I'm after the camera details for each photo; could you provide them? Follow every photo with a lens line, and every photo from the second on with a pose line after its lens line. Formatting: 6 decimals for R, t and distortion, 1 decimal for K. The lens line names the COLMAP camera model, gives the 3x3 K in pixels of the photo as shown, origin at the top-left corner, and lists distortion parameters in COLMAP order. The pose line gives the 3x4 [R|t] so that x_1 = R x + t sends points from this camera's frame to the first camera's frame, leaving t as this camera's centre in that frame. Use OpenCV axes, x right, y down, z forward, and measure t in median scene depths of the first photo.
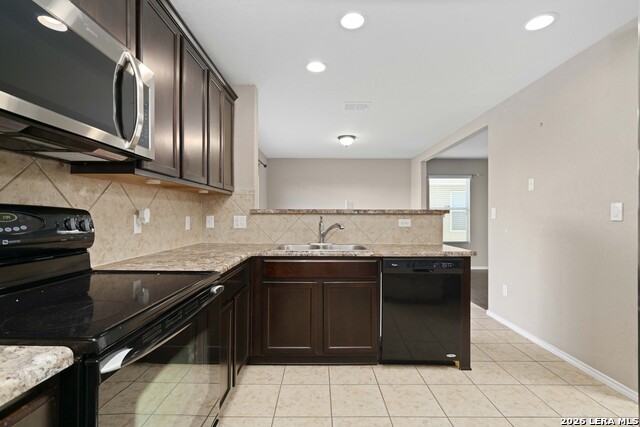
lens RADIAL K [[301.0, 0, 320.0], [0, 301.0, 213.5], [0, 0, 1]] dist [-0.001147, -0.000141]
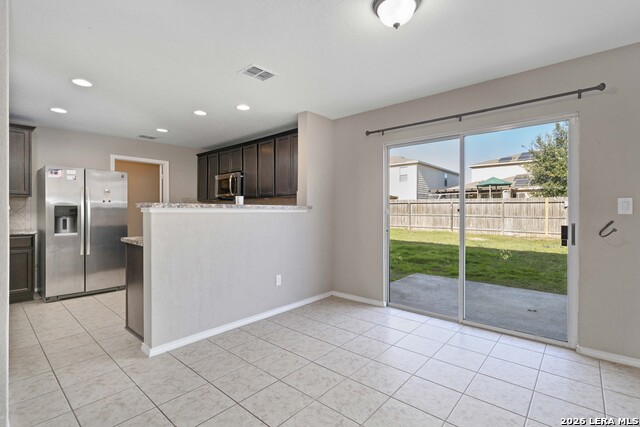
lens RADIAL K [[299.6, 0, 321.7], [0, 299.6, 211.4], [0, 0, 1]] dist [-0.003863, -0.000286]
pose [[-0.654499, -0.004525, -0.756049, 1.016921], [-0.000888, 0.999986, -0.005216, 0.023276], [0.756062, -0.002742, -0.654494, 2.738186]]
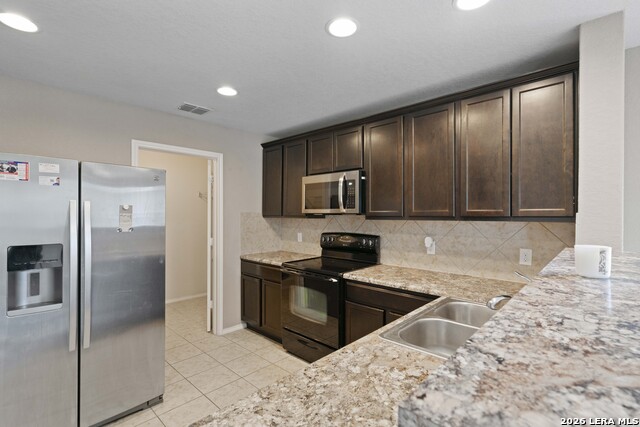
lens RADIAL K [[301.0, 0, 320.0], [0, 301.0, 213.5], [0, 0, 1]] dist [-0.001147, -0.000141]
pose [[-0.683092, -0.009235, -0.730274, 0.722447], [-0.003430, 0.999950, -0.009437, -0.100985], [0.730324, -0.003941, -0.683089, 1.441510]]
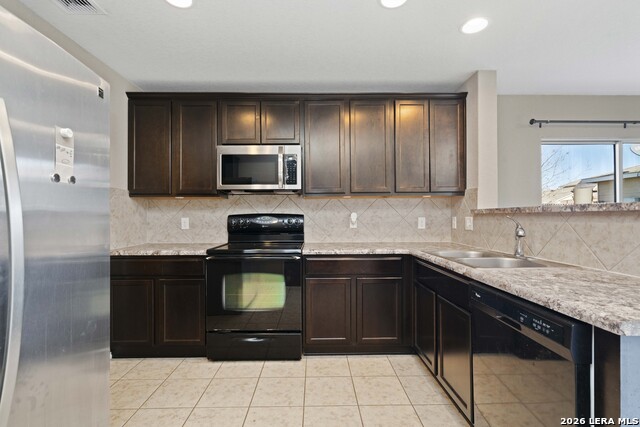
lens RADIAL K [[301.0, 0, 320.0], [0, 301.0, 213.5], [0, 0, 1]] dist [-0.001147, -0.000141]
pose [[0.018641, -0.013570, -0.999734, 0.934275], [0.009680, 0.999863, -0.013392, 0.006953], [0.999779, -0.009428, 0.018770, 0.713913]]
